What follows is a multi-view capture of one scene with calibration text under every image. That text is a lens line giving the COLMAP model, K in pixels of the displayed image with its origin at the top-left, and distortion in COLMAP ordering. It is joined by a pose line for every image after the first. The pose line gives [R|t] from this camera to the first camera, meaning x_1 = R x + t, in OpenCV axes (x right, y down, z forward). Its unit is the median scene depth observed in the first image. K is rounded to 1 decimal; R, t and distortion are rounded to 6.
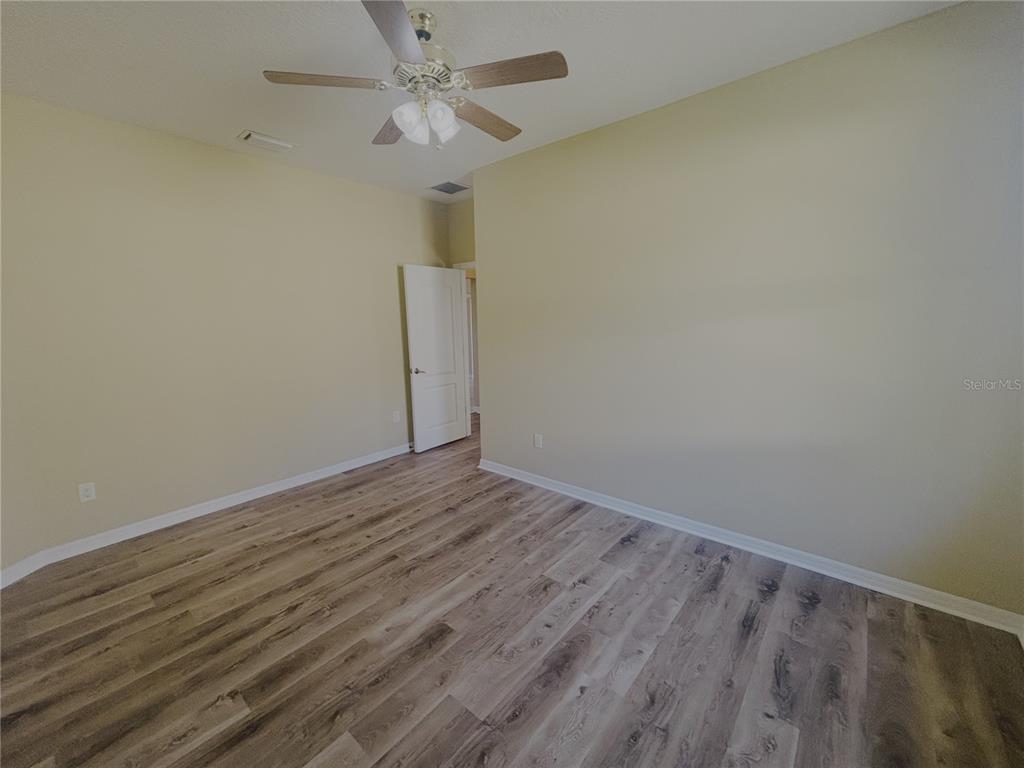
lens RADIAL K [[418.5, 0, 507.4], [0, 418.5, 384.2], [0, 0, 1]] dist [0.000999, 0.000340]
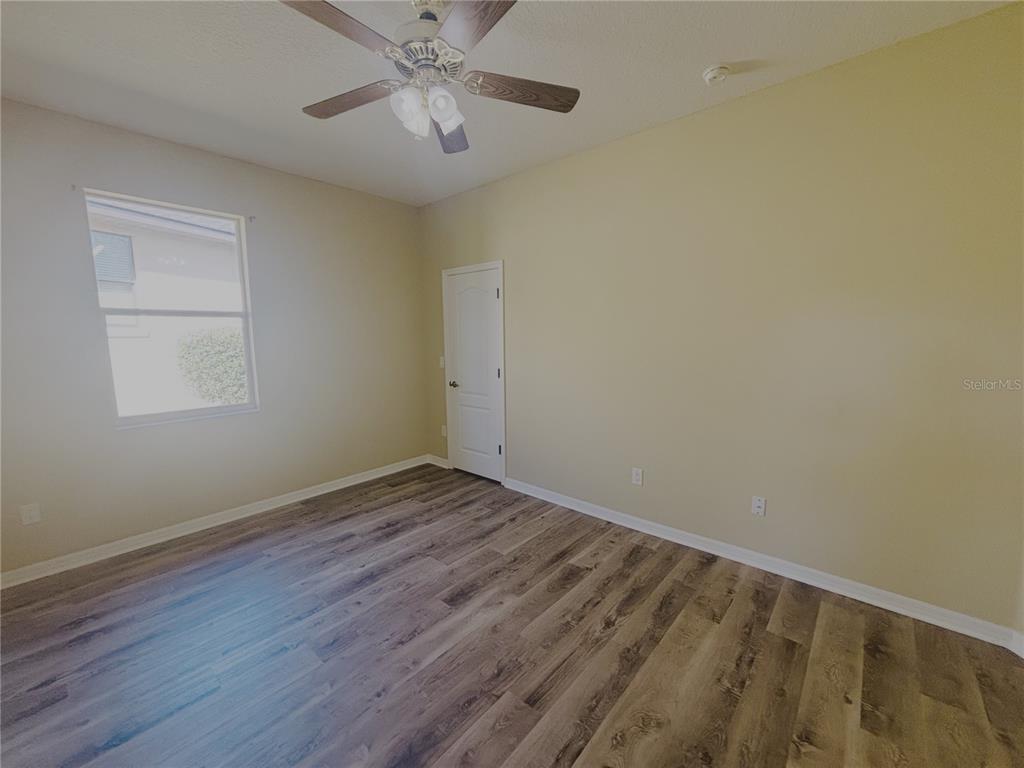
lens RADIAL K [[418.5, 0, 513.5], [0, 418.5, 385.1], [0, 0, 1]] dist [0.000999, 0.000340]
pose [[-0.999509, 0.031220, 0.002510, -0.336313], [0.030645, 0.958244, 0.284305, -0.288637], [0.006470, 0.284242, -0.958731, 1.891618]]
